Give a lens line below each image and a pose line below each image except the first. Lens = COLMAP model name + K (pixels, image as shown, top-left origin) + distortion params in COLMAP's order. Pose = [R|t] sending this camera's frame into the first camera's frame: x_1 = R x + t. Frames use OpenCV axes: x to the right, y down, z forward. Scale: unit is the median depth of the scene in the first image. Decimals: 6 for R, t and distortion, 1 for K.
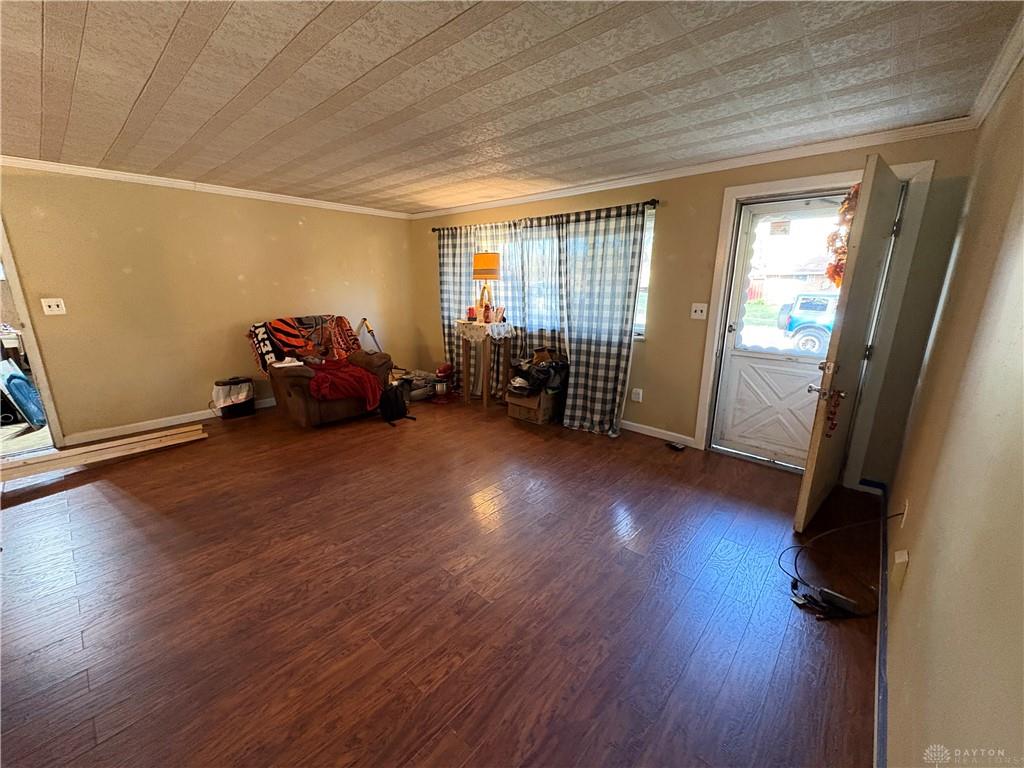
lens RADIAL K [[407.3, 0, 510.6], [0, 407.3, 383.5], [0, 0, 1]] dist [-0.000840, -0.000024]
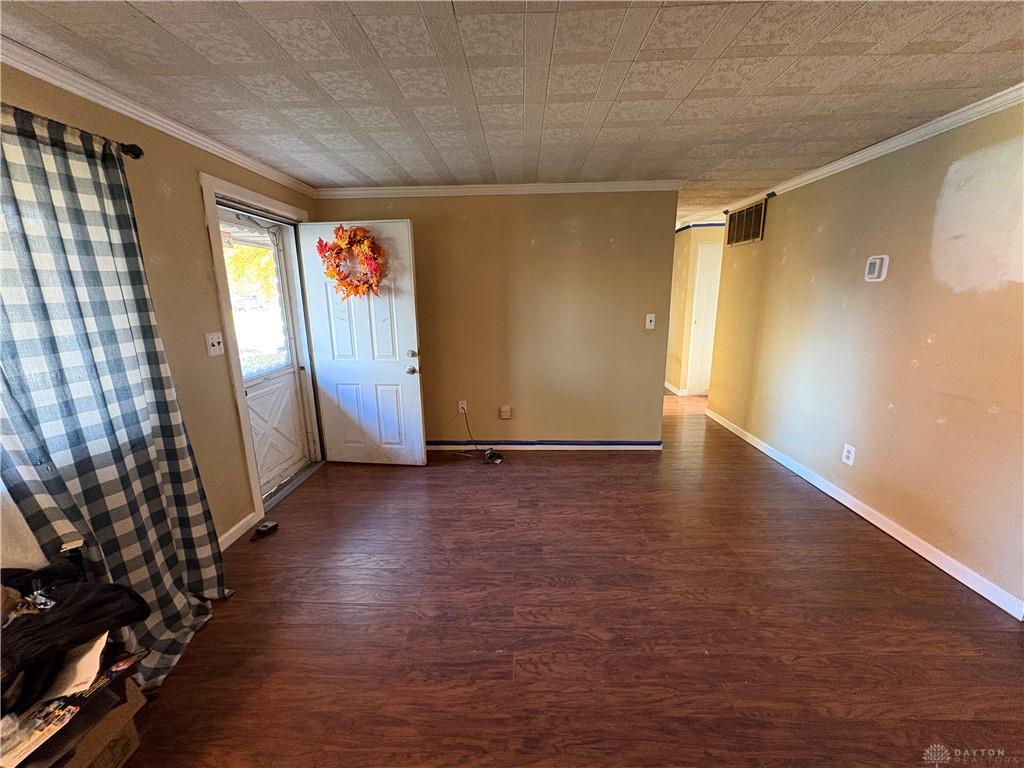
lens RADIAL K [[407.3, 0, 510.6], [0, 407.3, 383.5], [0, 0, 1]] dist [-0.000840, -0.000024]
pose [[-0.650365, -0.161105, 0.742341, -0.325241], [0.196250, 0.908439, 0.369087, -0.231389], [-0.733833, 0.385726, -0.559200, 0.884735]]
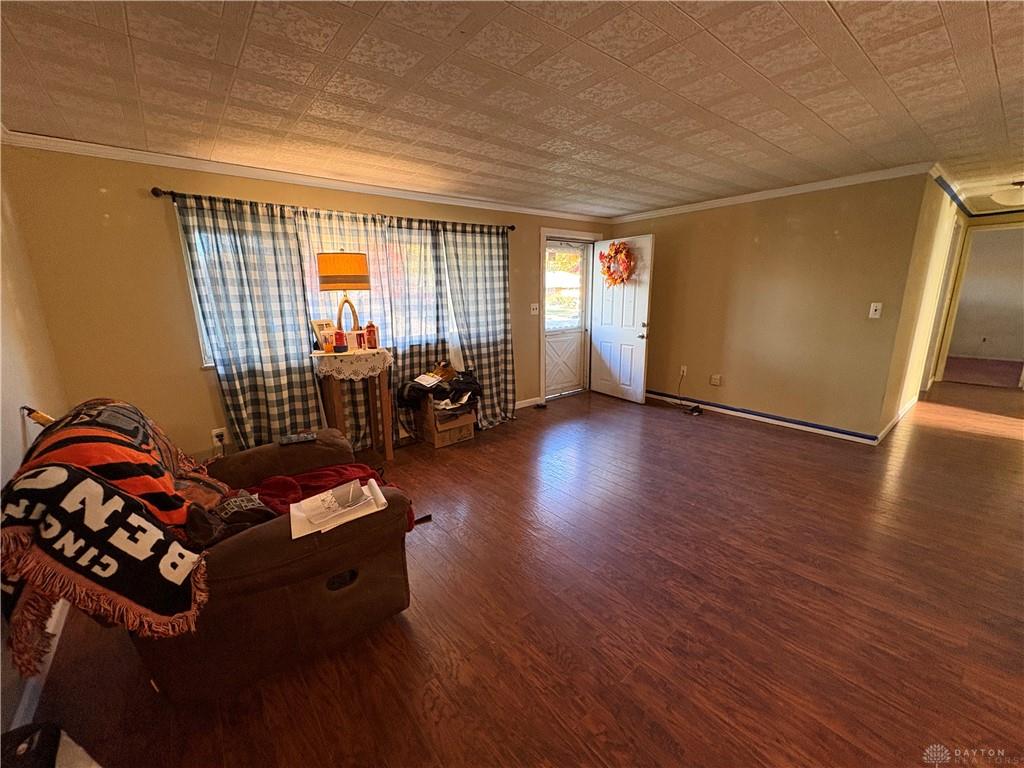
lens RADIAL K [[407.3, 0, 510.6], [0, 407.3, 383.5], [0, 0, 1]] dist [-0.000840, -0.000024]
pose [[0.152598, -0.228834, 0.961431, -0.844818], [0.259817, 0.947893, 0.184374, -0.182799], [-0.953524, 0.221661, 0.204102, 0.716108]]
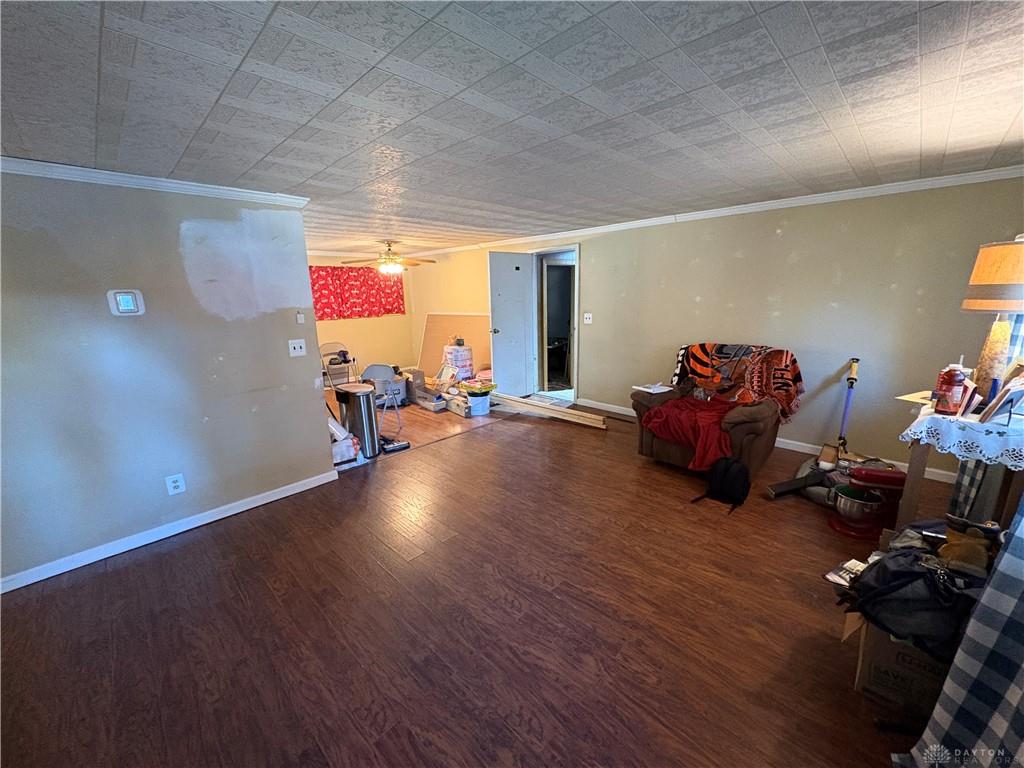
lens RADIAL K [[407.3, 0, 510.6], [0, 407.3, 383.5], [0, 0, 1]] dist [-0.000840, -0.000024]
pose [[-0.043844, 0.216839, -0.975222, 0.416497], [-0.219719, 0.950167, 0.221146, -0.196849], [0.974578, 0.223970, 0.005984, 0.636292]]
